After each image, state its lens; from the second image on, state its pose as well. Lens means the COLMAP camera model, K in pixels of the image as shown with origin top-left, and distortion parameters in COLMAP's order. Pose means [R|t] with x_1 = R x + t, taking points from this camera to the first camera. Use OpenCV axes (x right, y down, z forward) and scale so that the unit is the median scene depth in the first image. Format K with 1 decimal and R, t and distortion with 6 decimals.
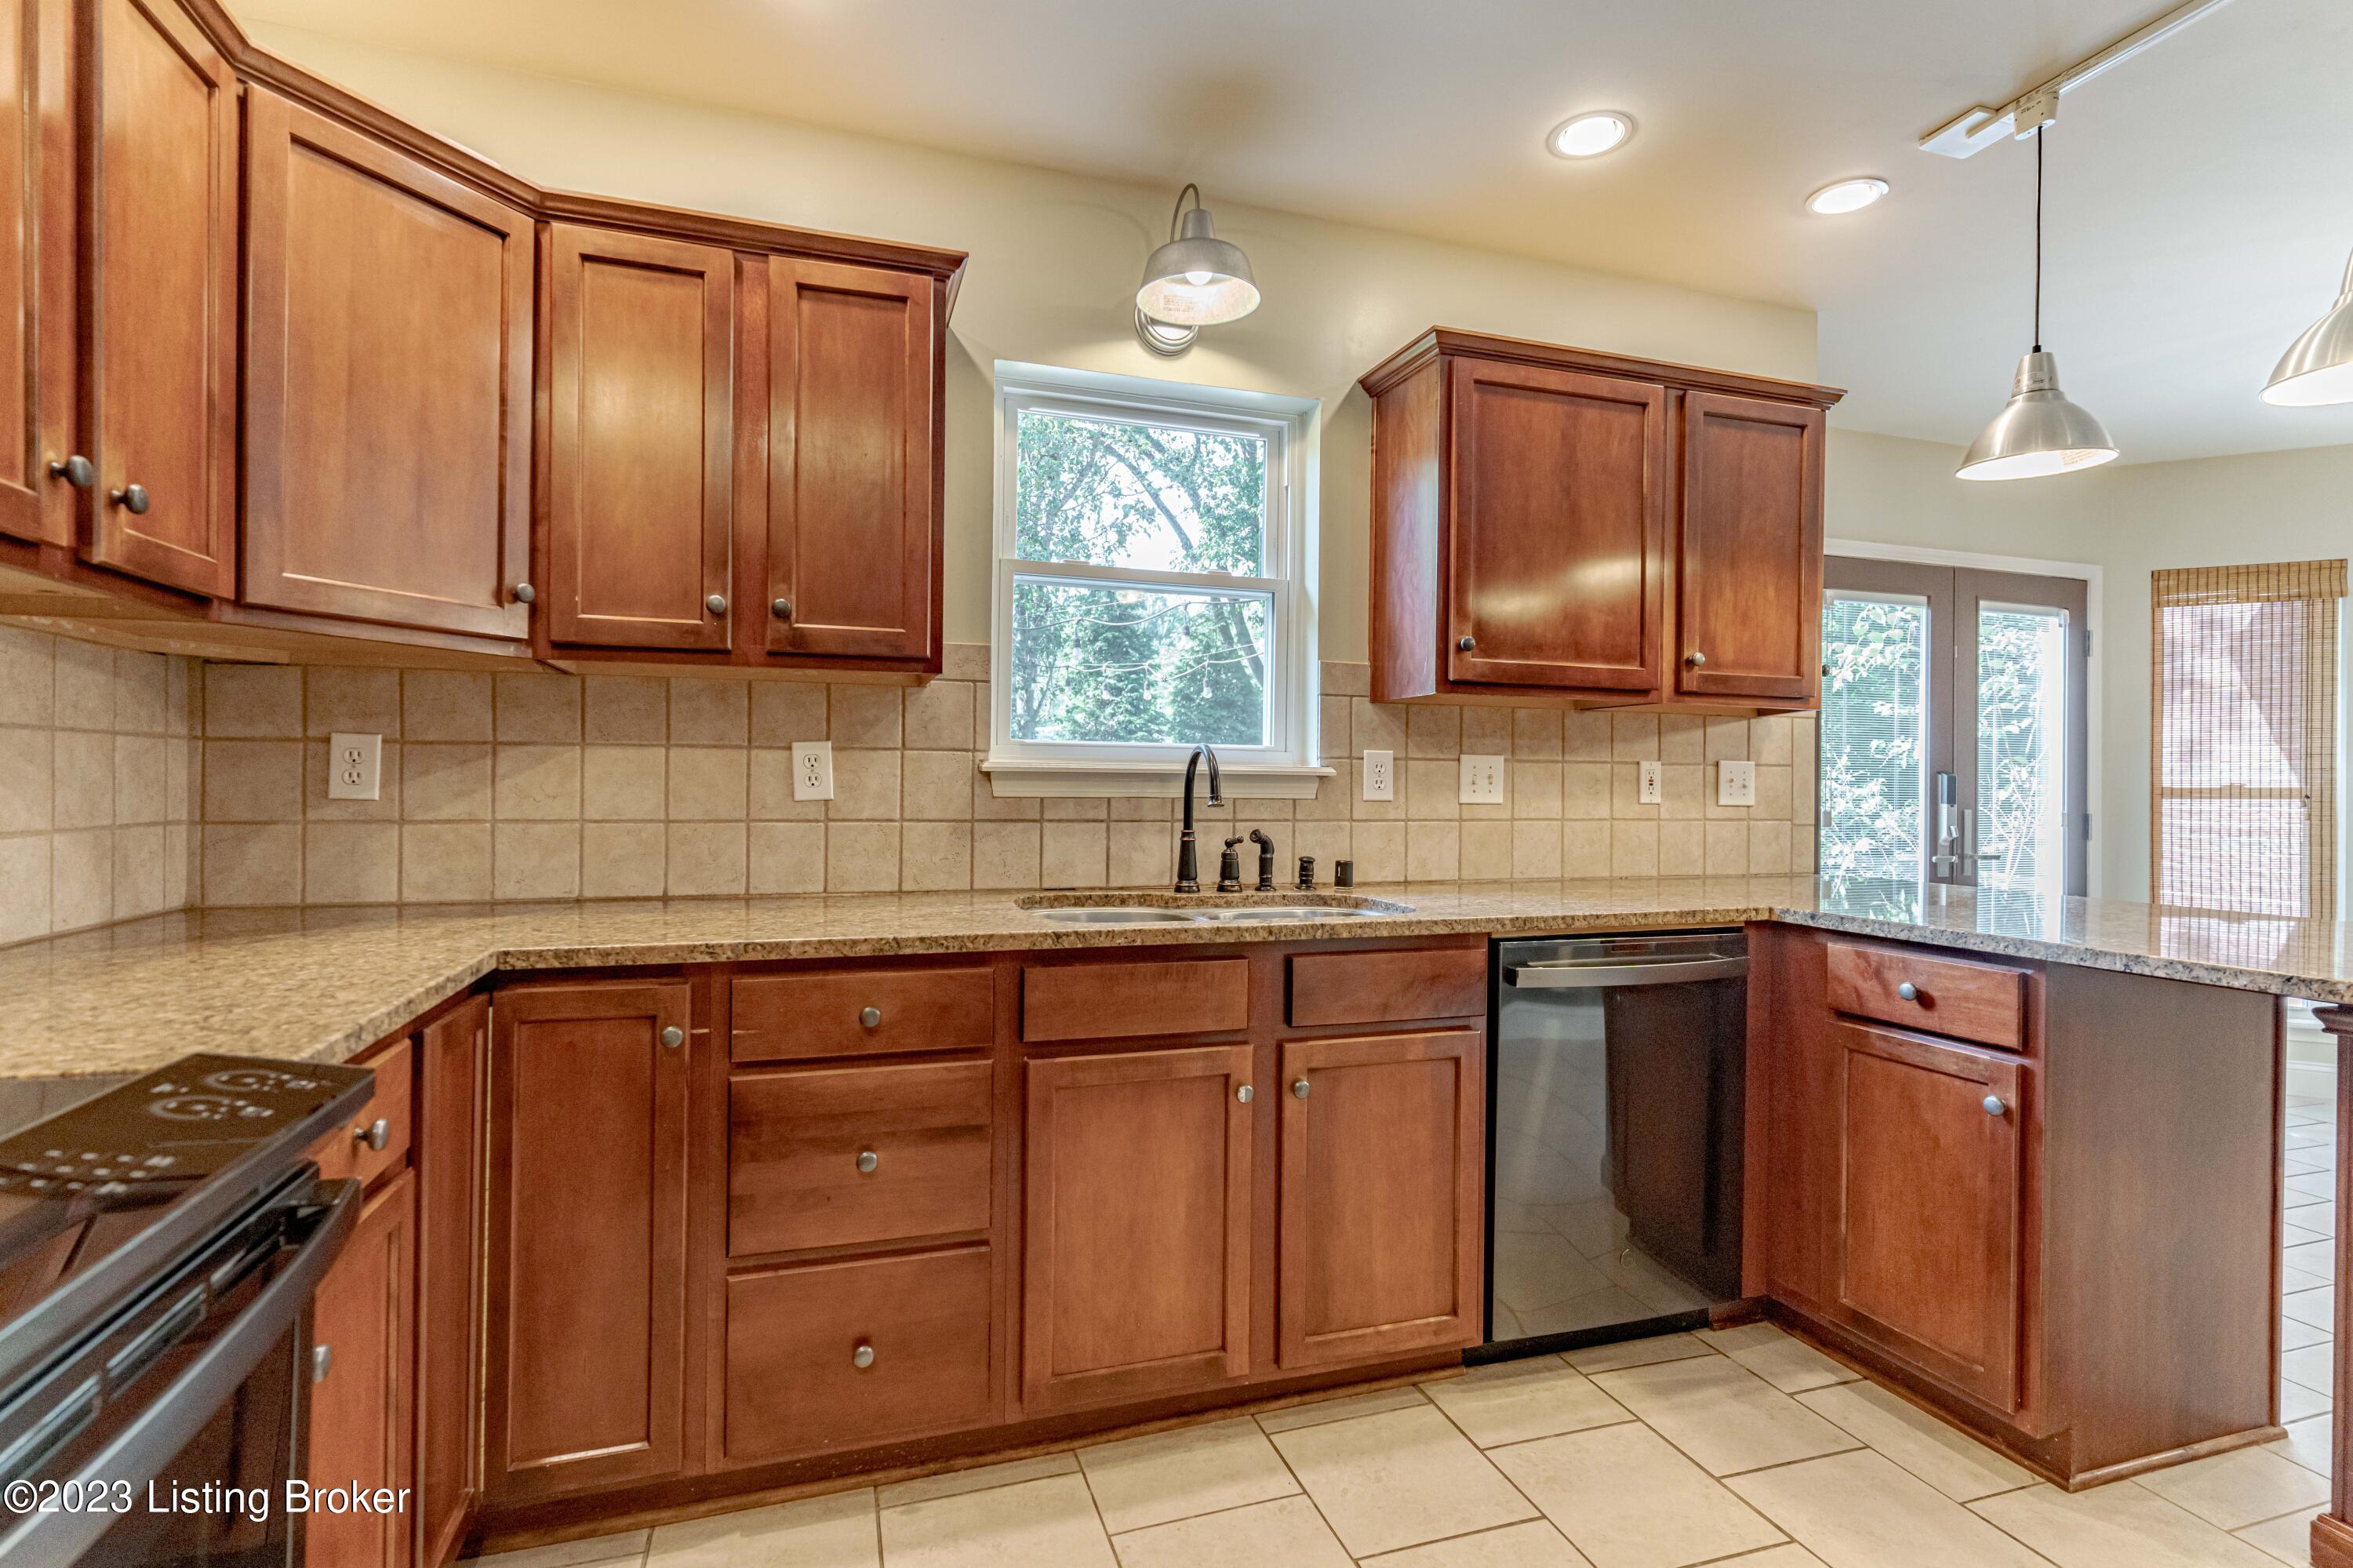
lens RADIAL K [[1136.2, 0, 1176.5], [0, 1136.2, 784.0], [0, 0, 1]] dist [-0.003728, -0.000336]
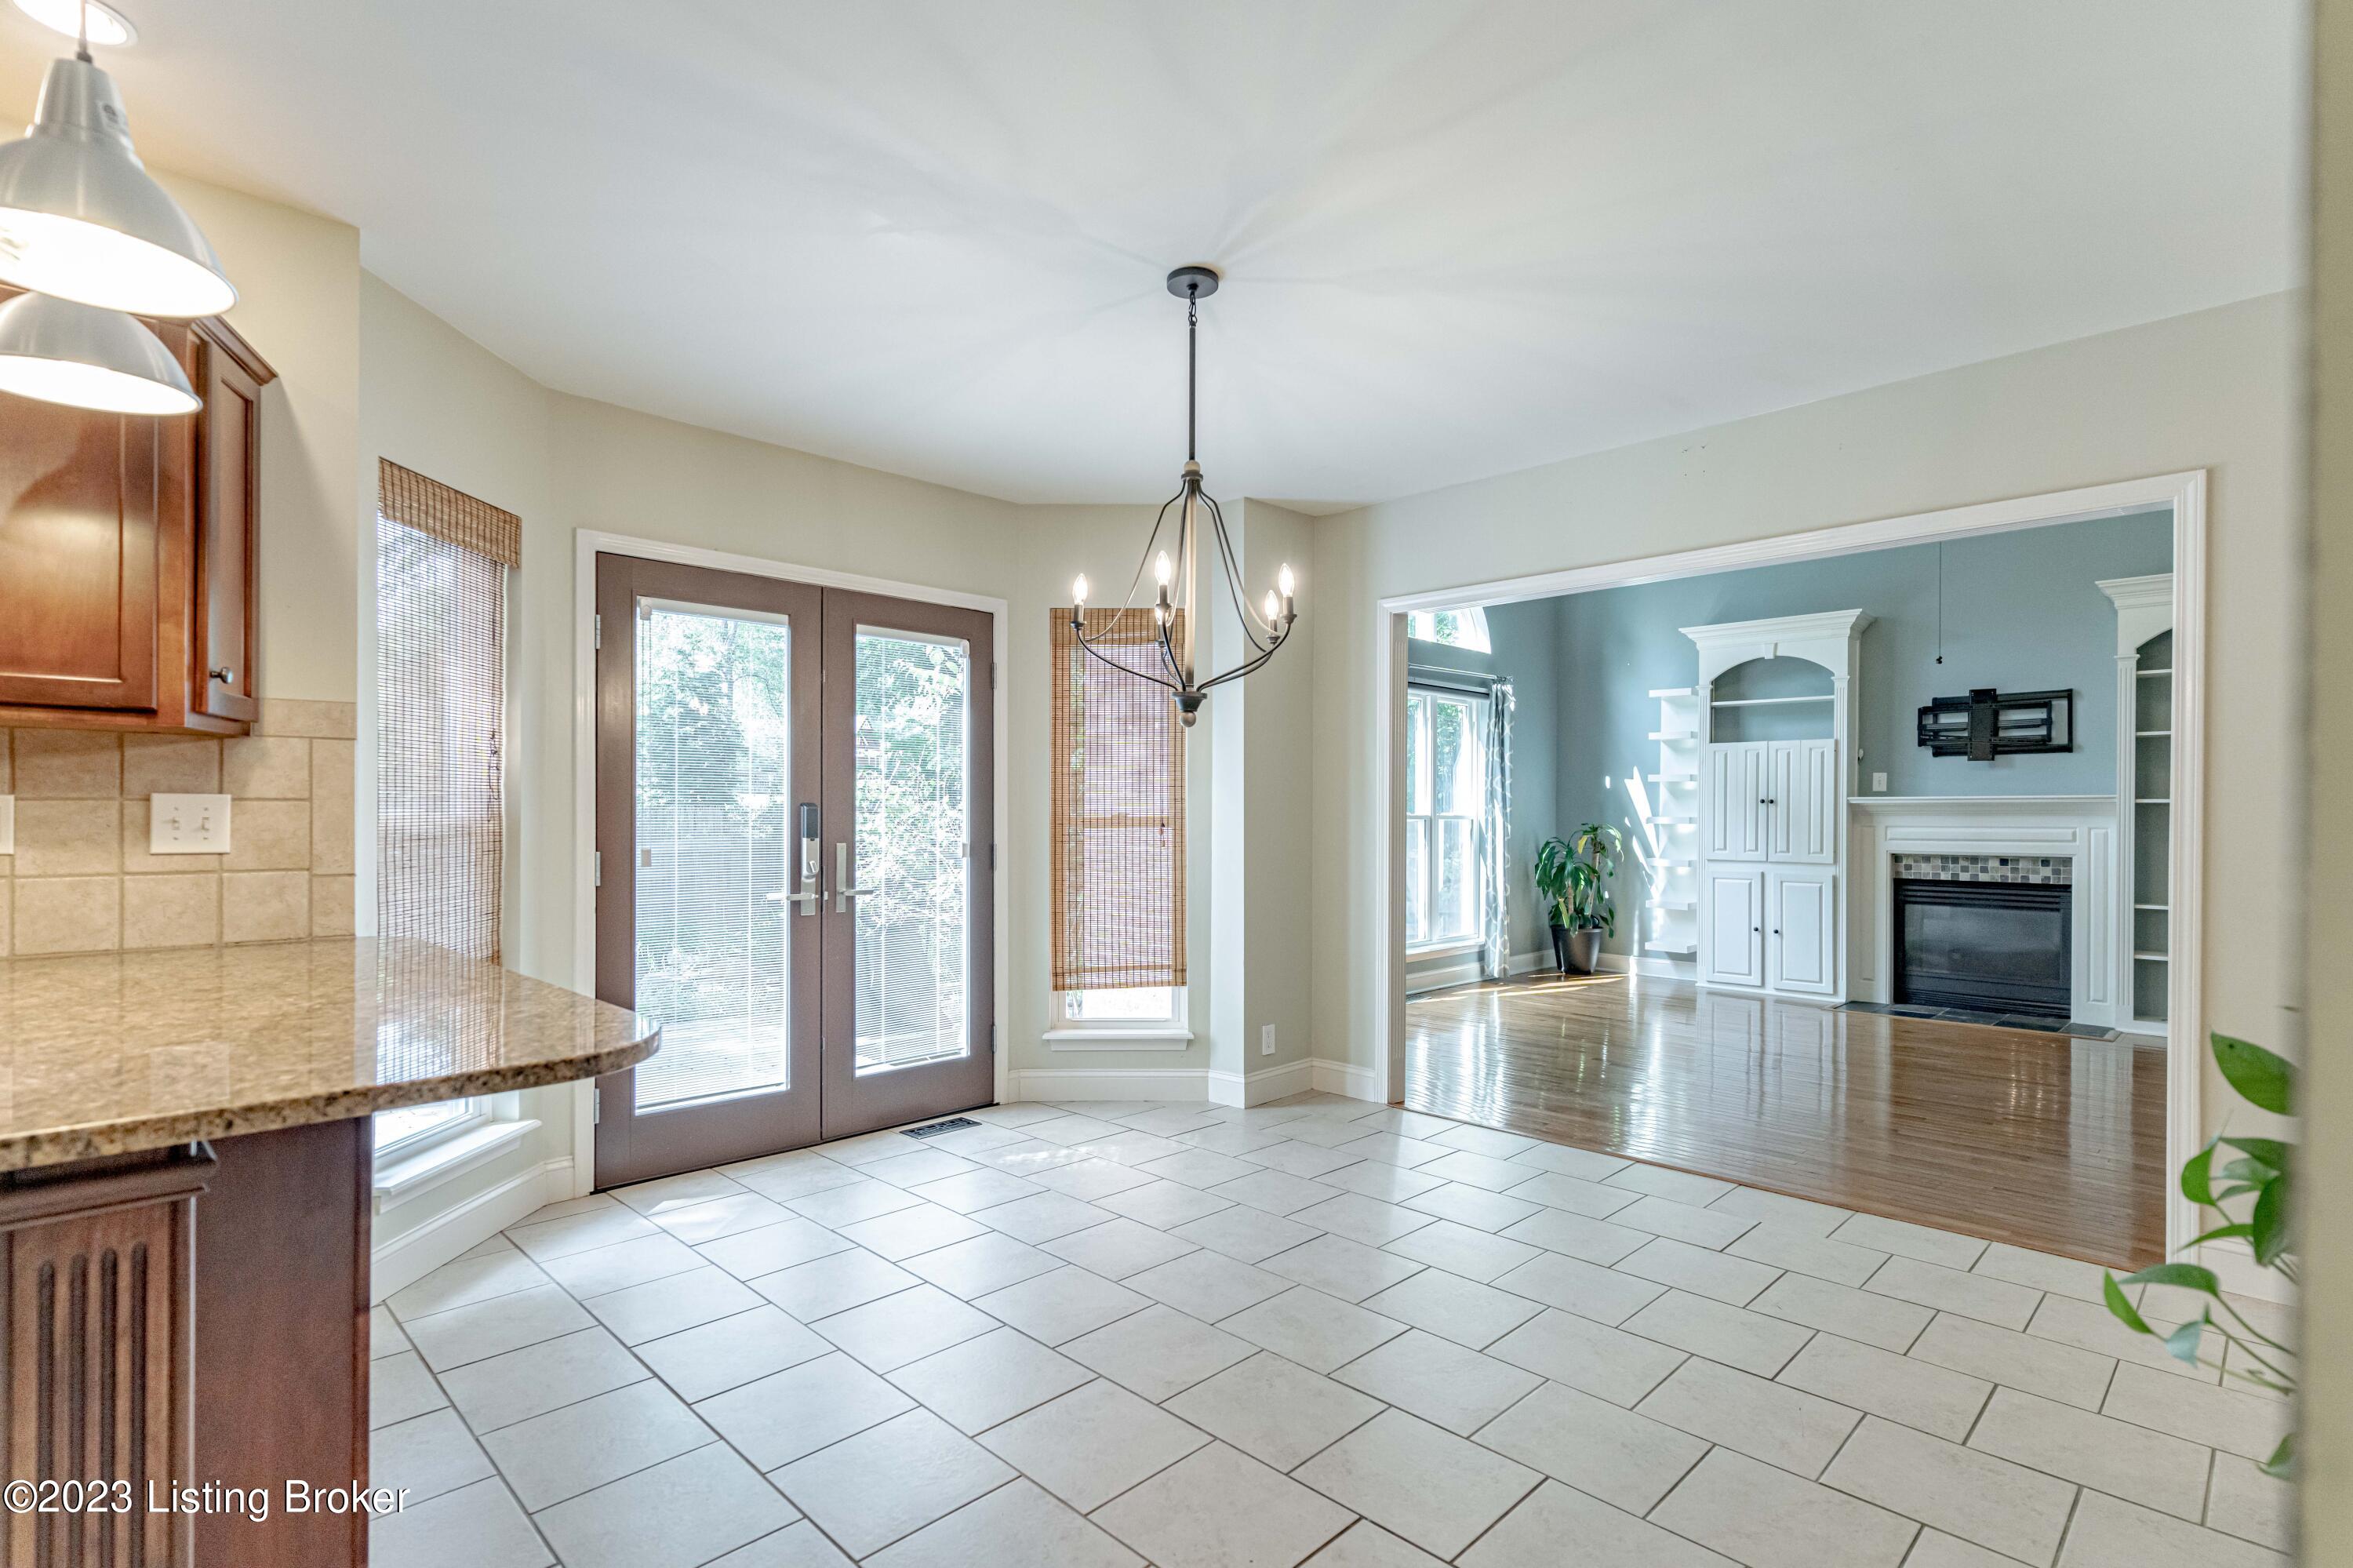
lens RADIAL K [[1132.3, 0, 1160.4], [0, 1132.3, 818.0], [0, 0, 1]] dist [-0.002827, 0.000539]
pose [[0.896444, -0.006894, 0.443103, 0.802743], [0.002971, 0.999950, 0.009548, -0.010617], [-0.443147, -0.007242, 0.896420, 0.047591]]
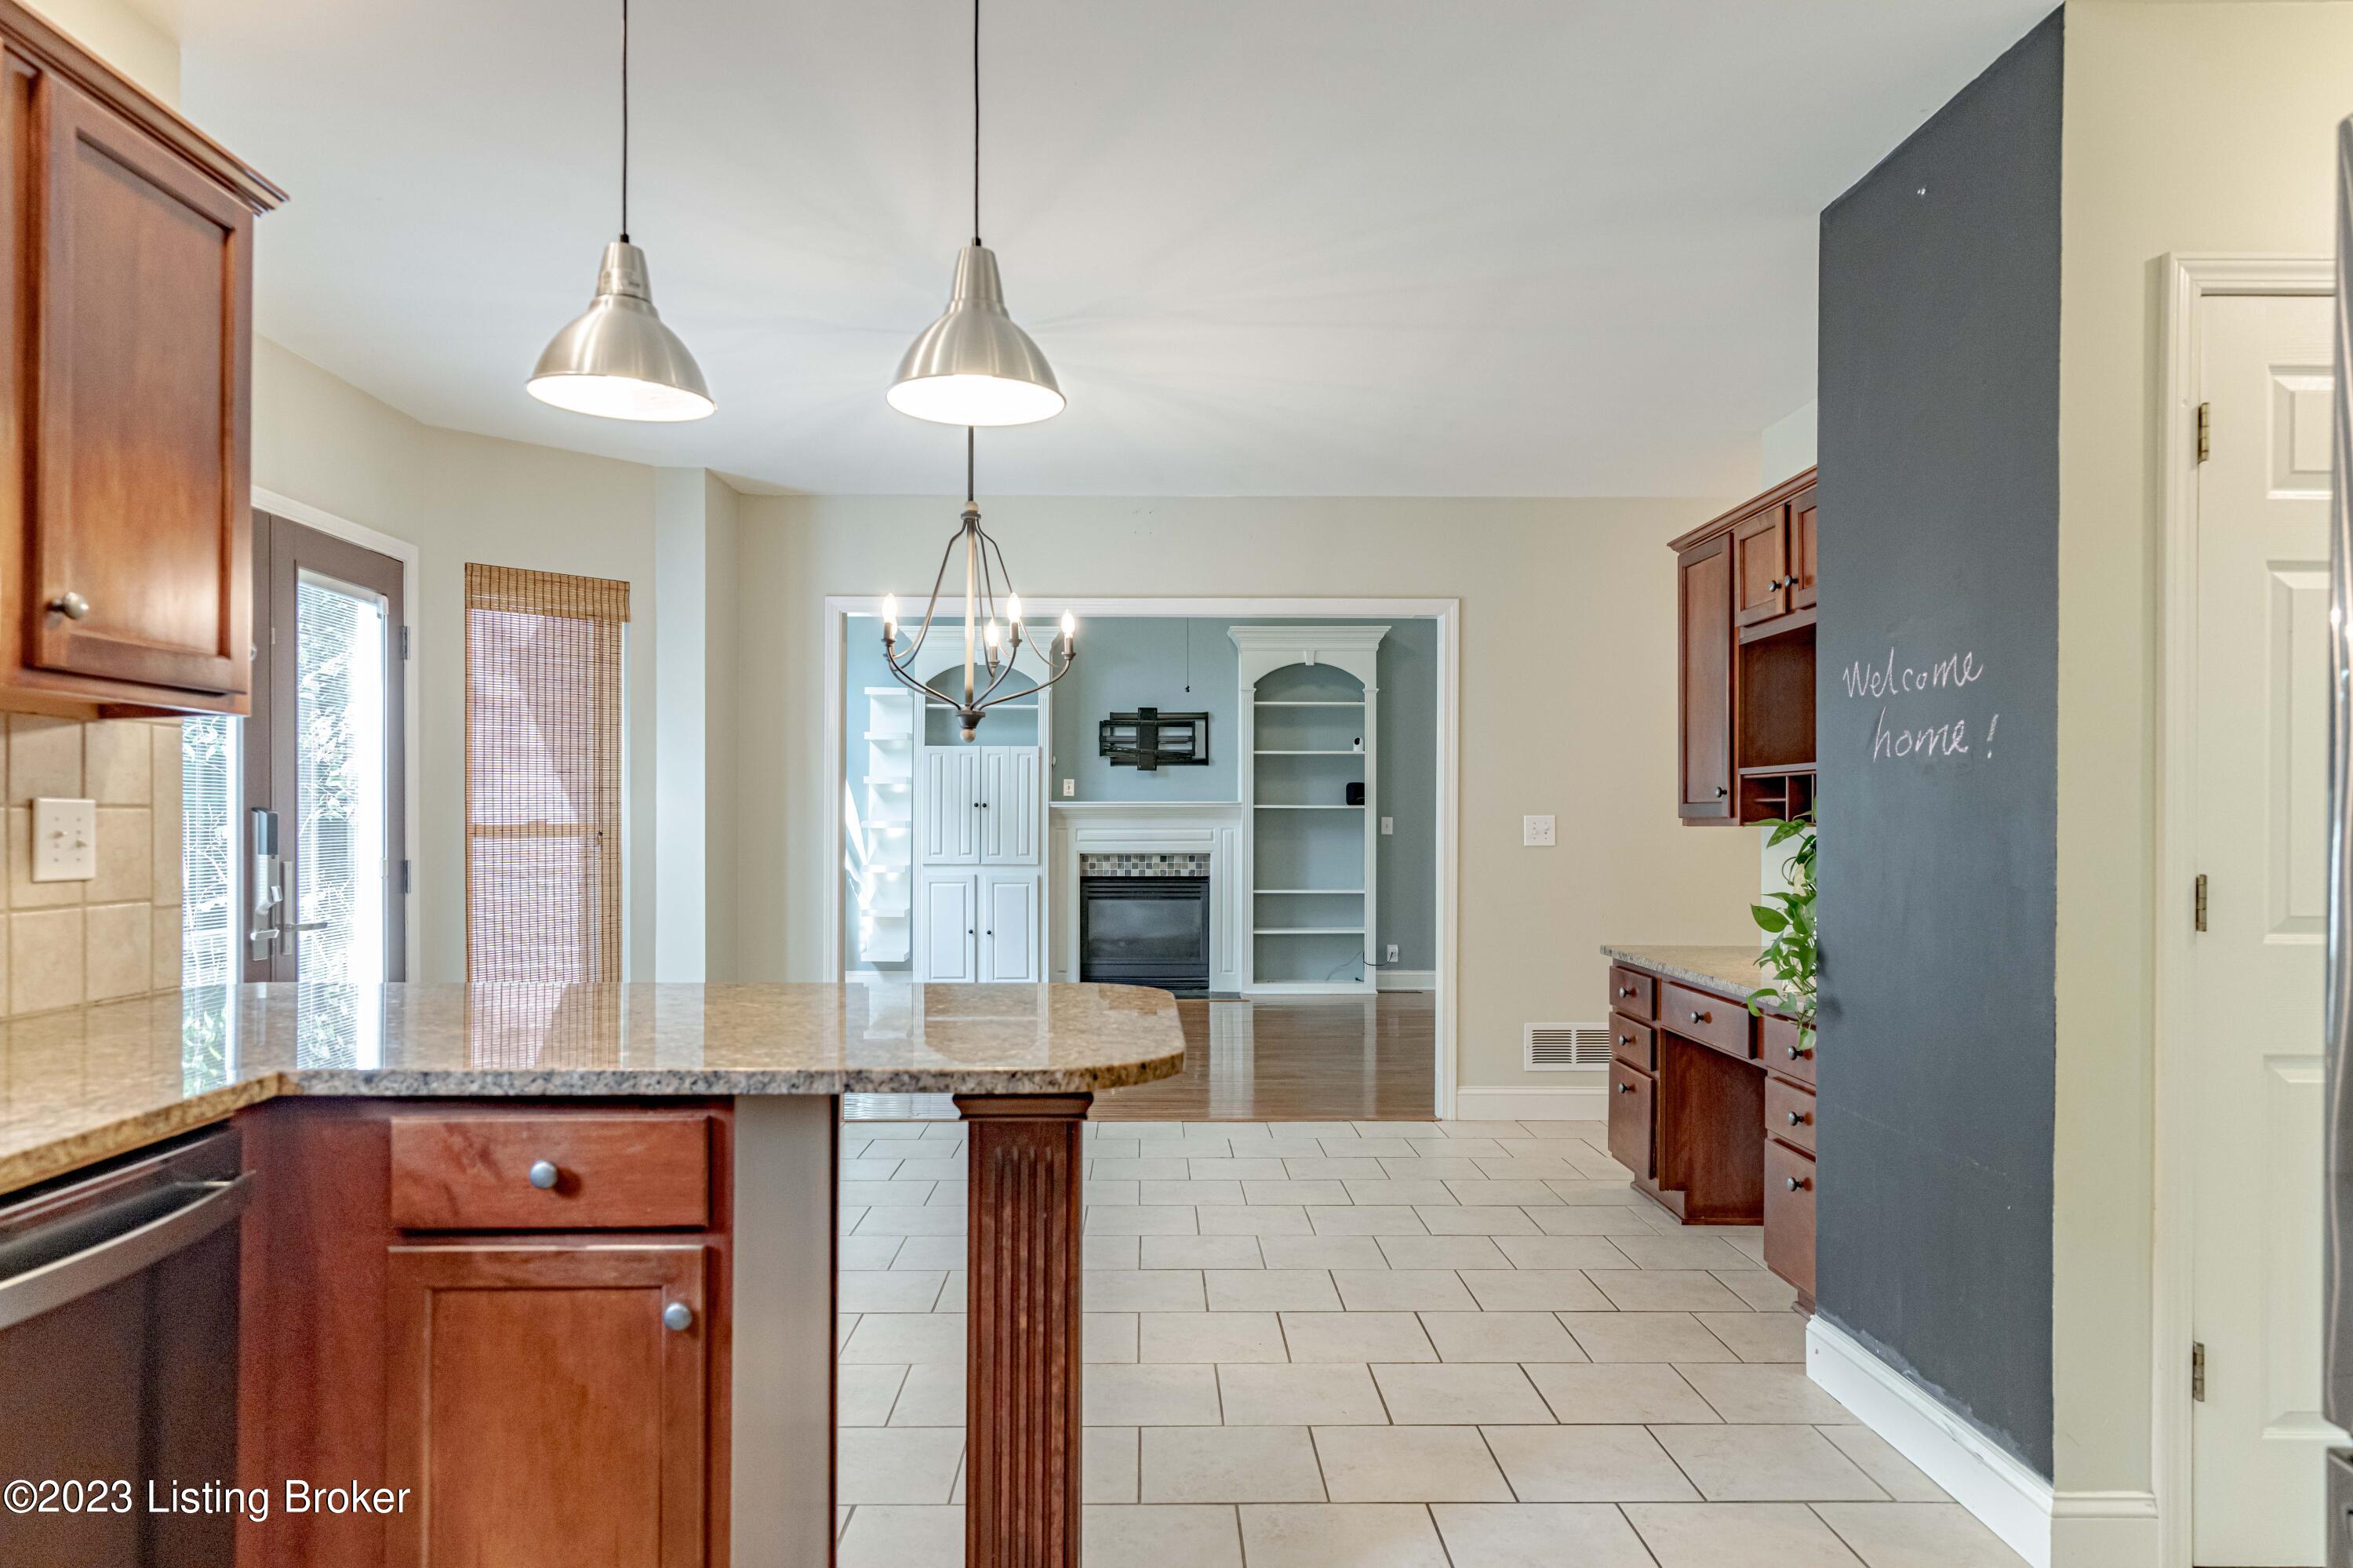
lens RADIAL K [[1490.2, 0, 1180.5], [0, 1490.2, 810.2], [0, 0, 1]] dist [0.002062, 0.002470]
pose [[0.294091, -0.002572, 0.955774, -0.037342], [-0.000326, 0.999996, 0.002791, -0.018234], [-0.955777, -0.001132, 0.294089, 0.302062]]
